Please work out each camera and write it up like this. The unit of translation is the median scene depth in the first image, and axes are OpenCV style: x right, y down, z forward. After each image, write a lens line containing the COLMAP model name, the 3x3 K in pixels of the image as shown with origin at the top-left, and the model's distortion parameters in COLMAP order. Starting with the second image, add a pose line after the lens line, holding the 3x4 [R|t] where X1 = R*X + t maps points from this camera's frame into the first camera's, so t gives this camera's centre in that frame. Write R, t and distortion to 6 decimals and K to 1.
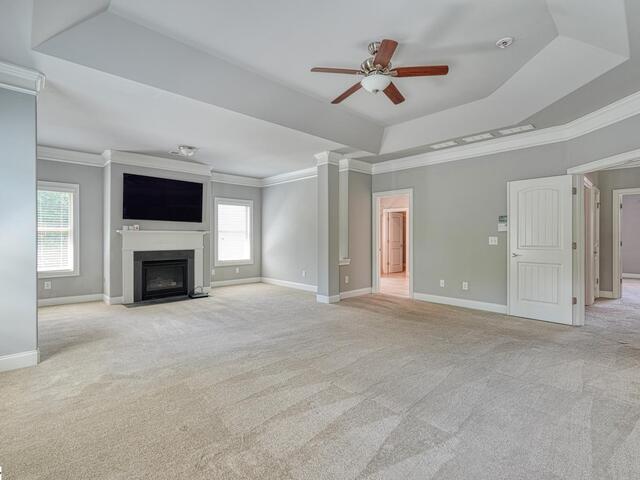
lens RADIAL K [[316.1, 0, 320.0], [0, 316.1, 240.0], [0, 0, 1]] dist [-0.001106, 0.000242]
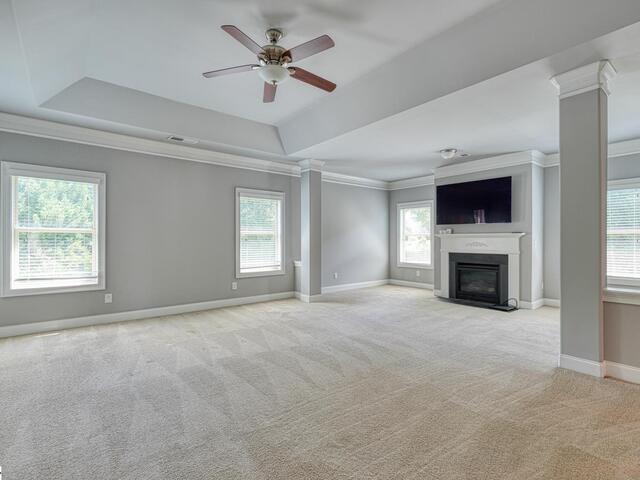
lens RADIAL K [[316.1, 0, 320.0], [0, 316.1, 240.0], [0, 0, 1]] dist [-0.001106, 0.000242]
pose [[-0.099292, -0.004592, -0.995048, 0.618328], [-0.011692, 0.999926, -0.003447, 0.000400], [0.994990, 0.011292, -0.099338, 0.701075]]
